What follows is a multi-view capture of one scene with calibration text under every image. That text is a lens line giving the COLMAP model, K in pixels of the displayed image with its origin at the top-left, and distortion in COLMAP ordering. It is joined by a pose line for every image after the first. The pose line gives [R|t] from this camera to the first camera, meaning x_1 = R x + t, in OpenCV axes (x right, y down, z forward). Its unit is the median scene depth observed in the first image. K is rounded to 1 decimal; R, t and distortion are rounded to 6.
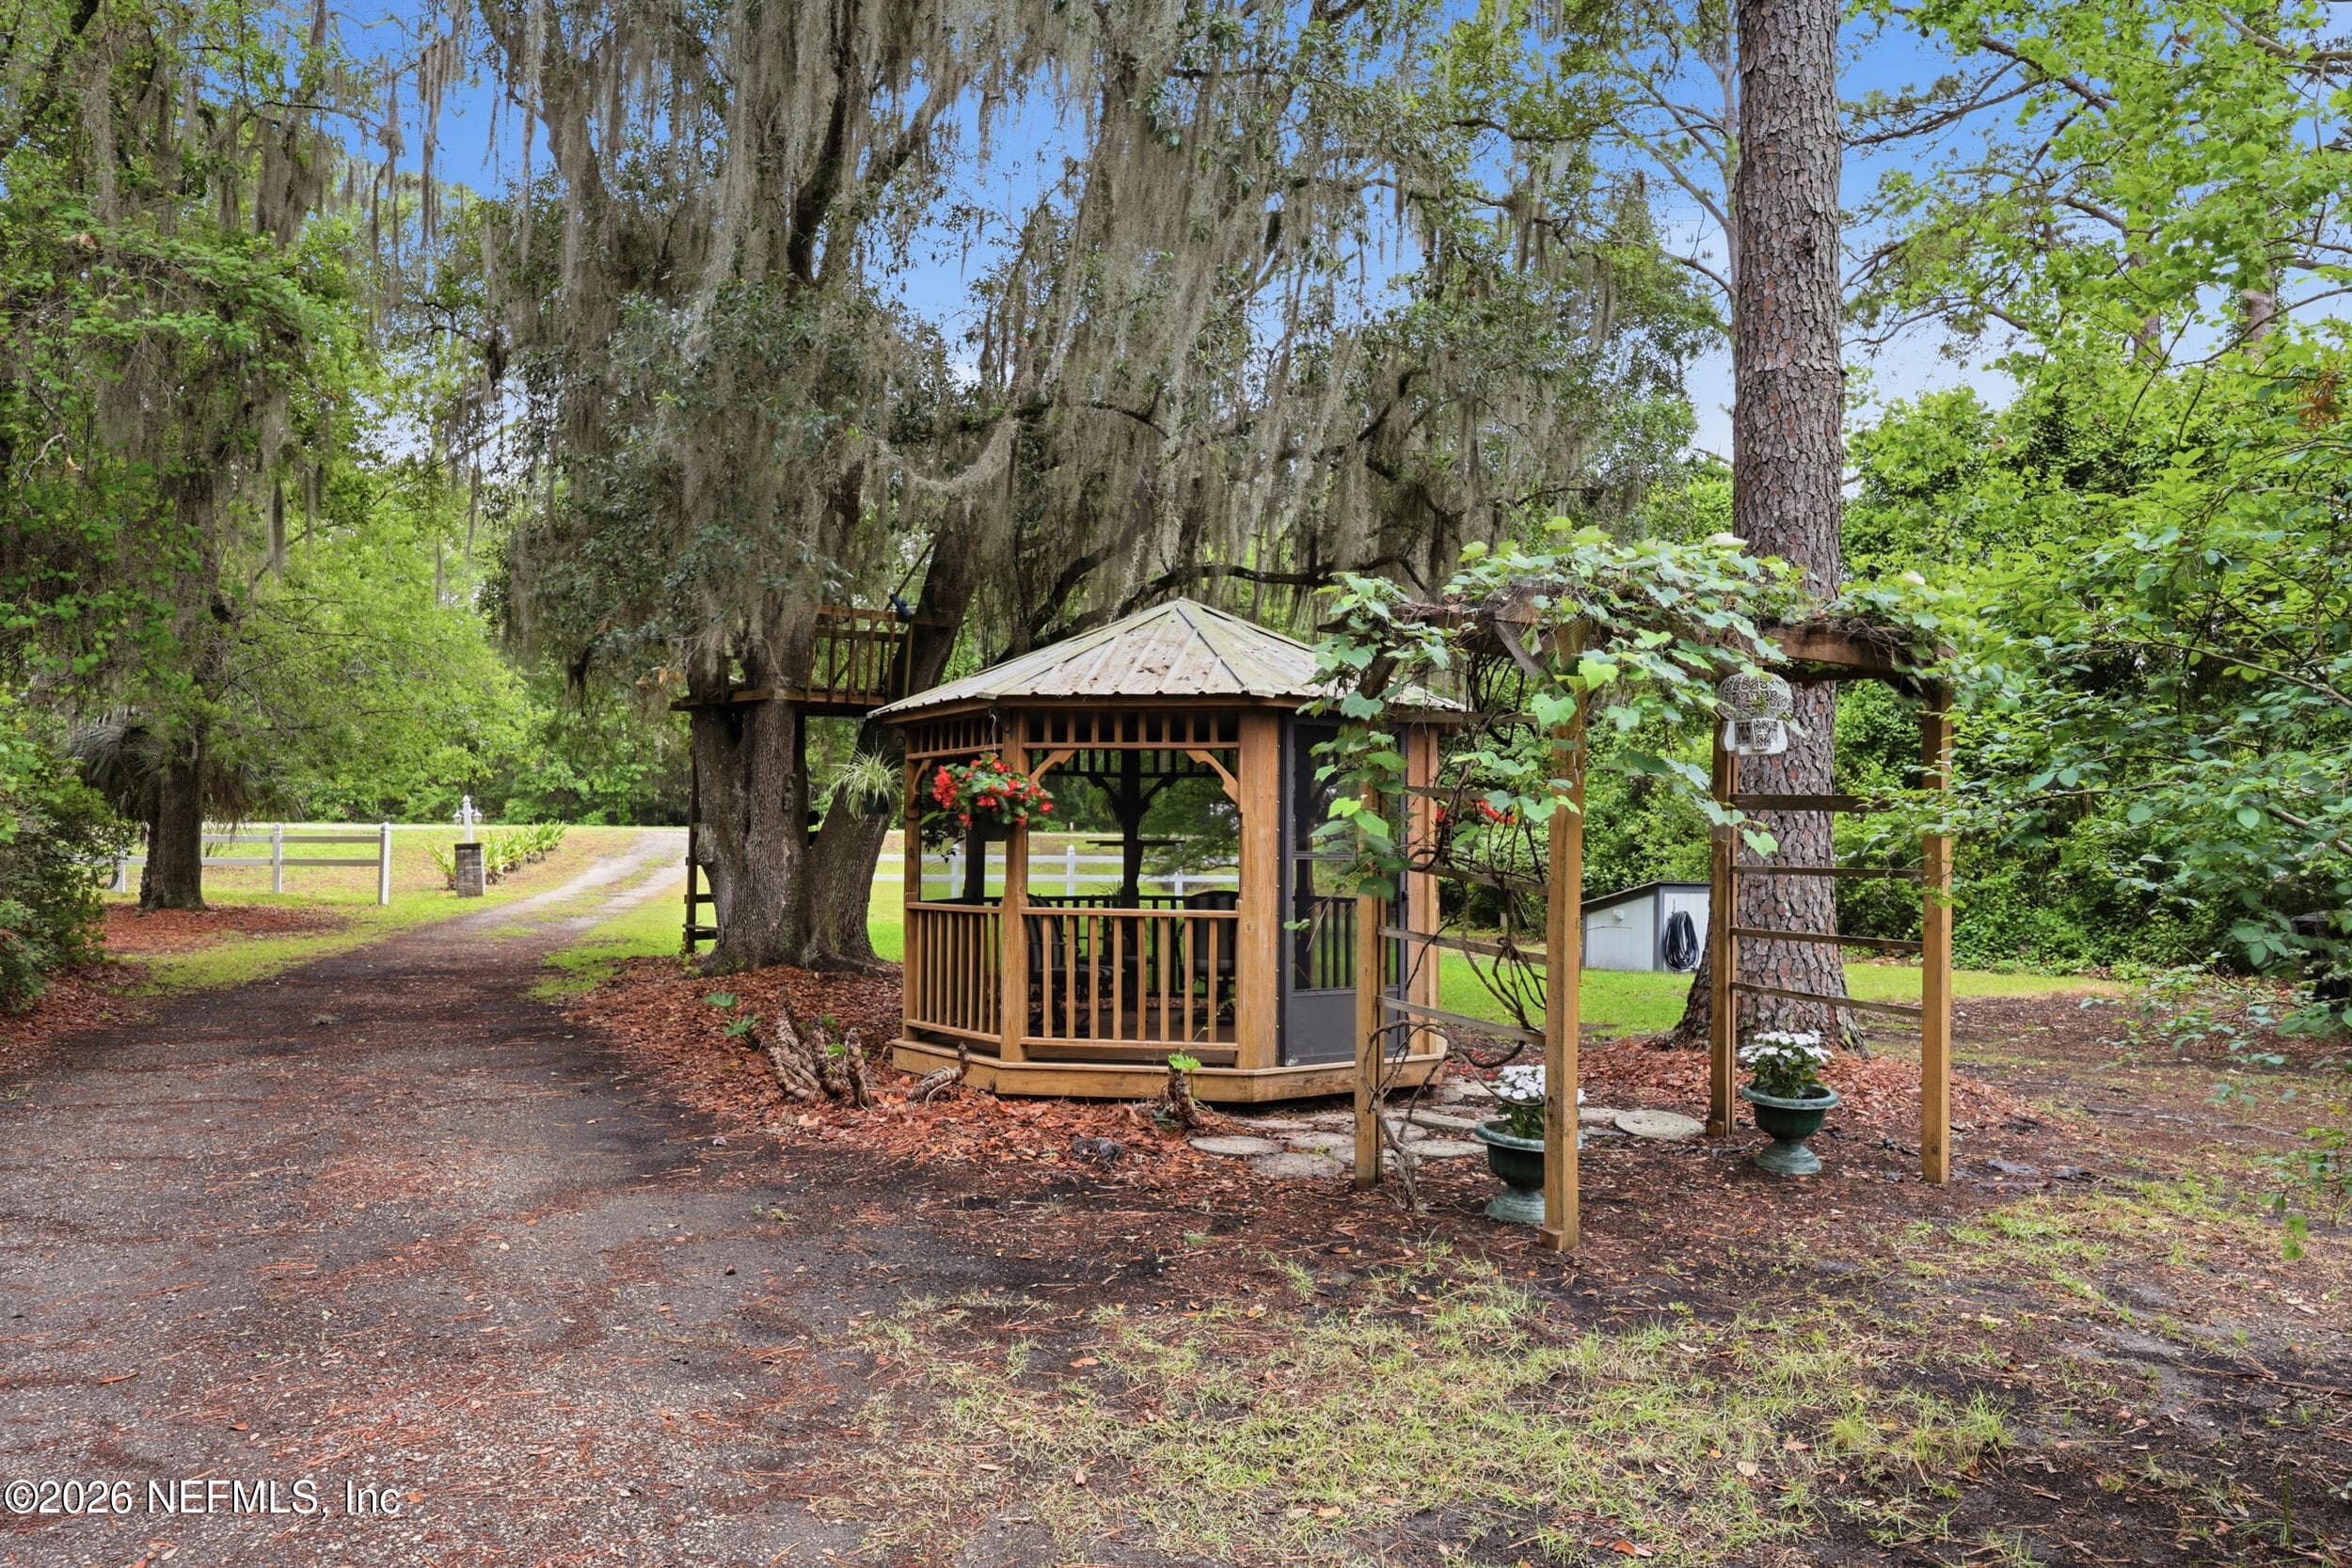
lens RADIAL K [[1700.9, 0, 1176.0], [0, 1700.9, 784.0], [0, 0, 1]] dist [-0.001386, 0.000547]
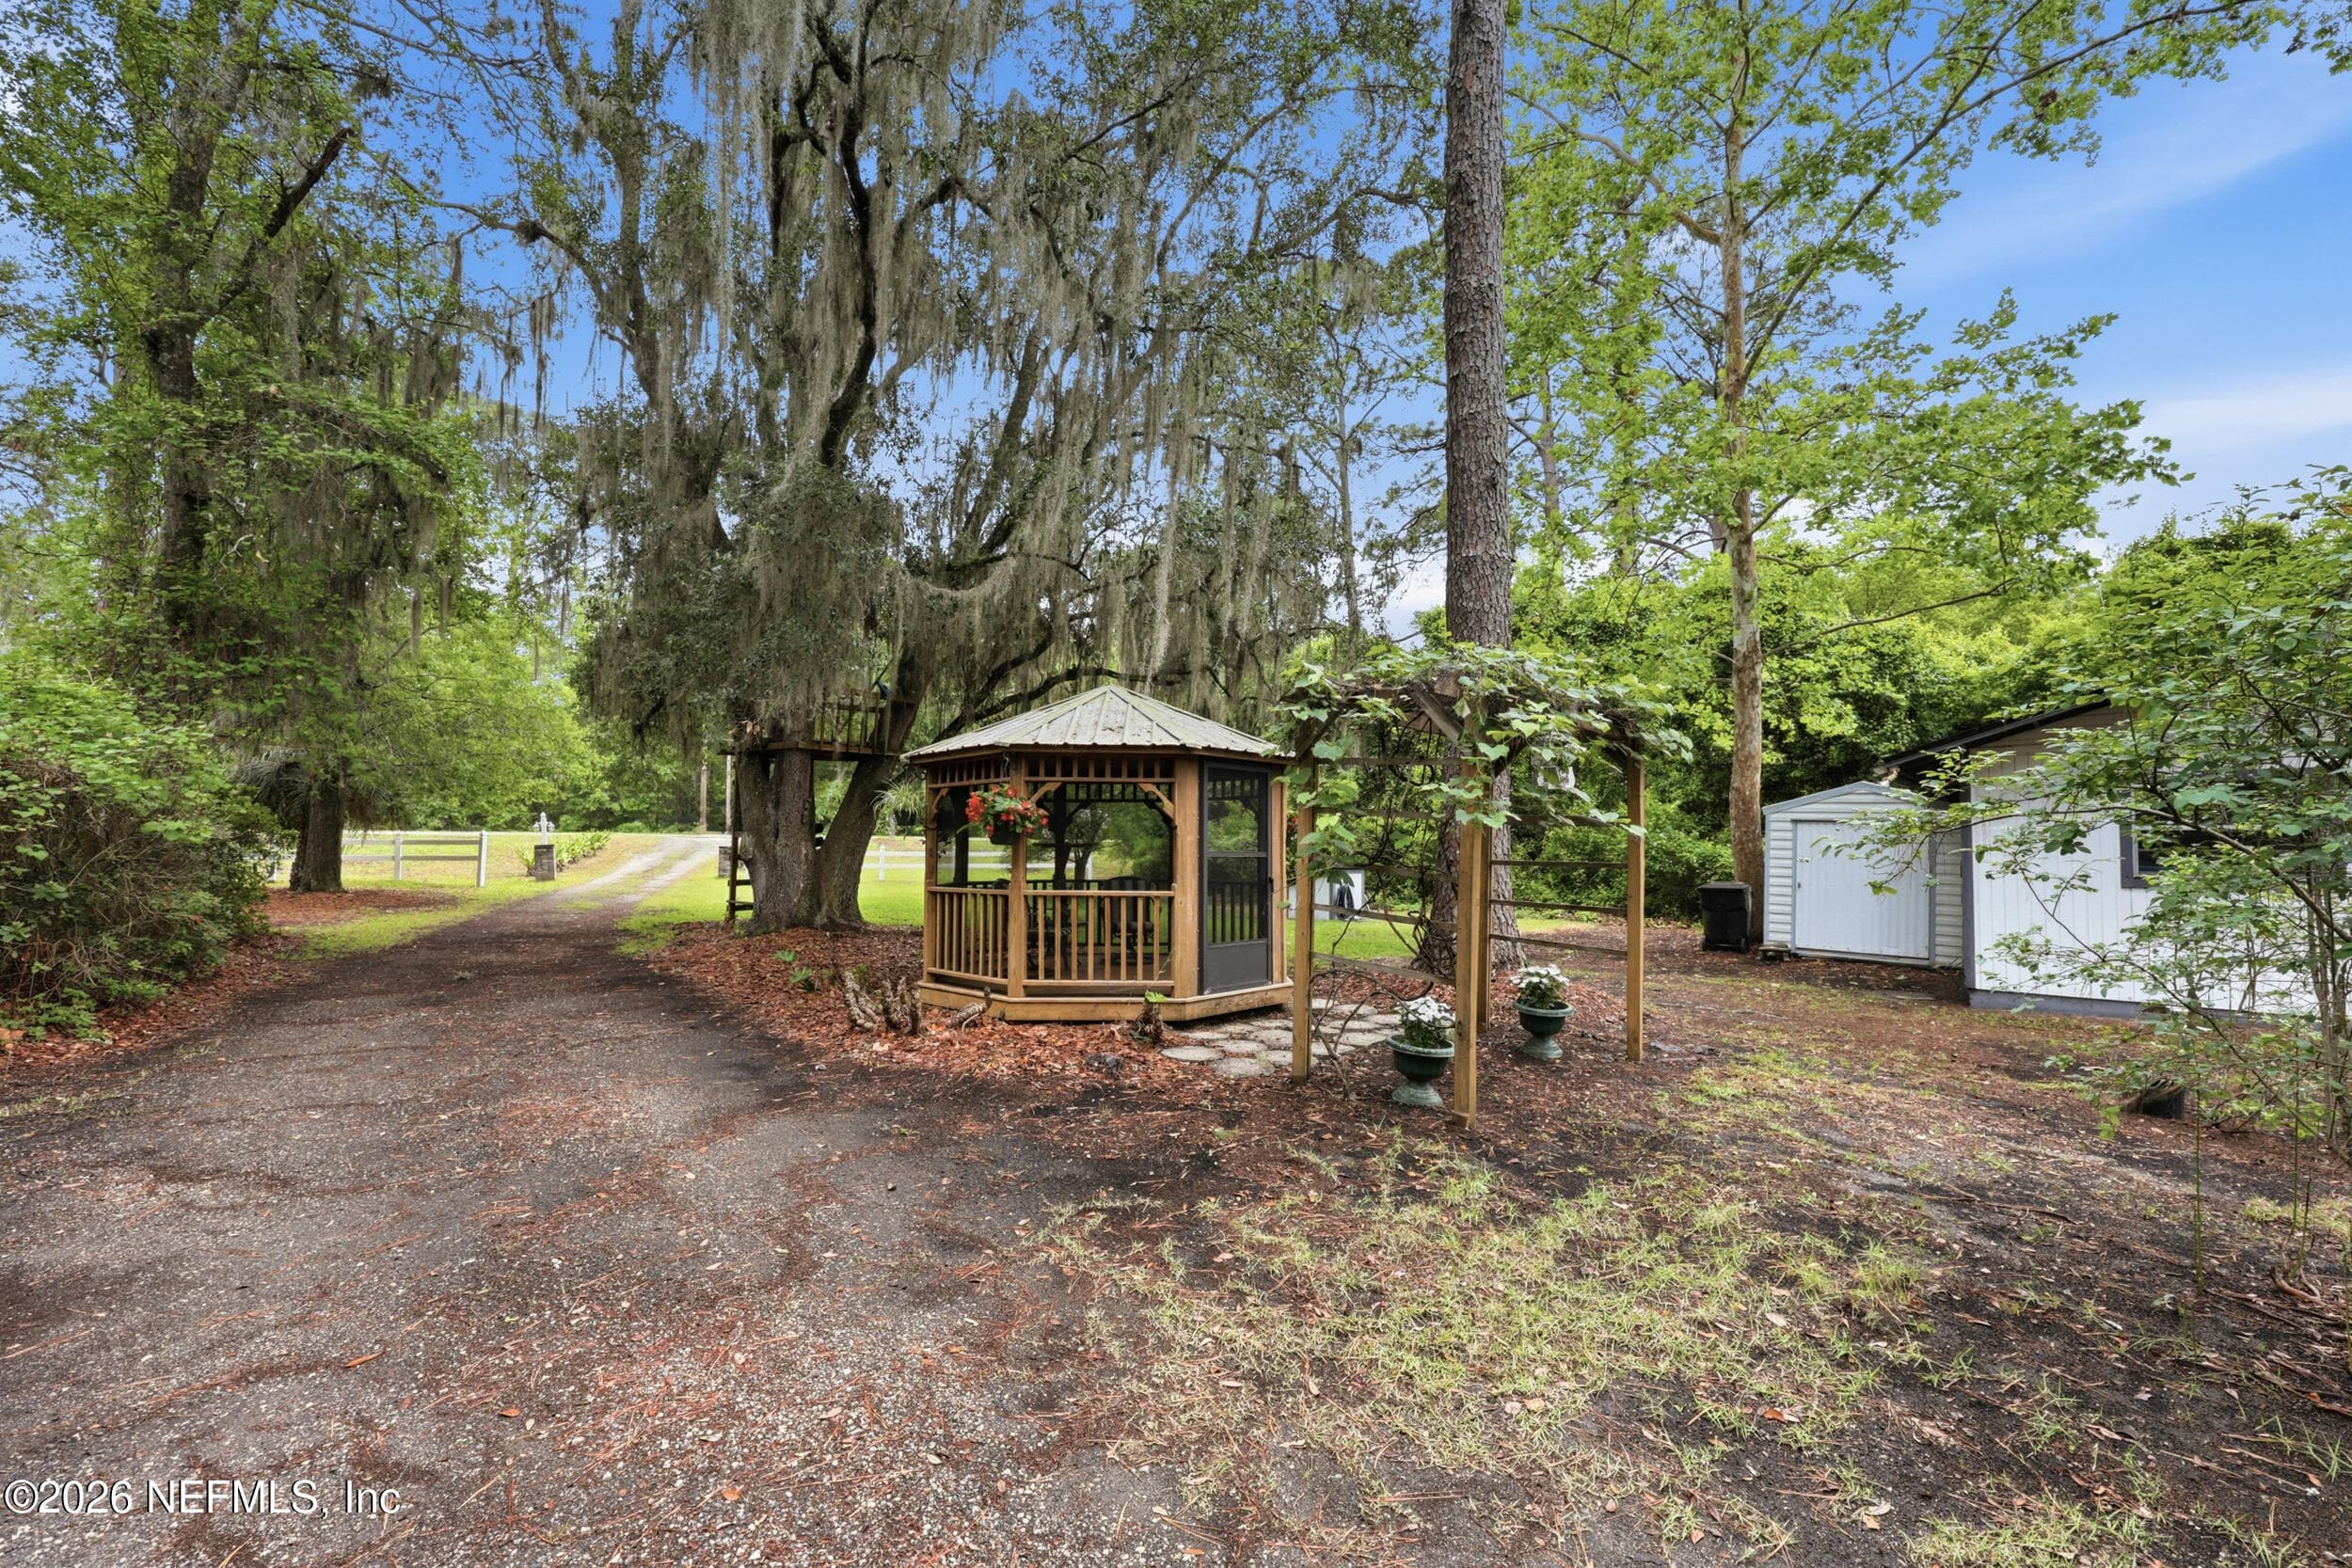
lens RADIAL K [[987.9, 0, 1186.6], [0, 987.9, 792.1], [0, 0, 1]] dist [-0.000751, -0.000776]
pose [[0.980292, 0.009377, 0.197331, -0.123297], [-0.006027, 0.999827, -0.017569, 0.002643], [-0.197461, 0.016033, 0.980180, 0.146999]]
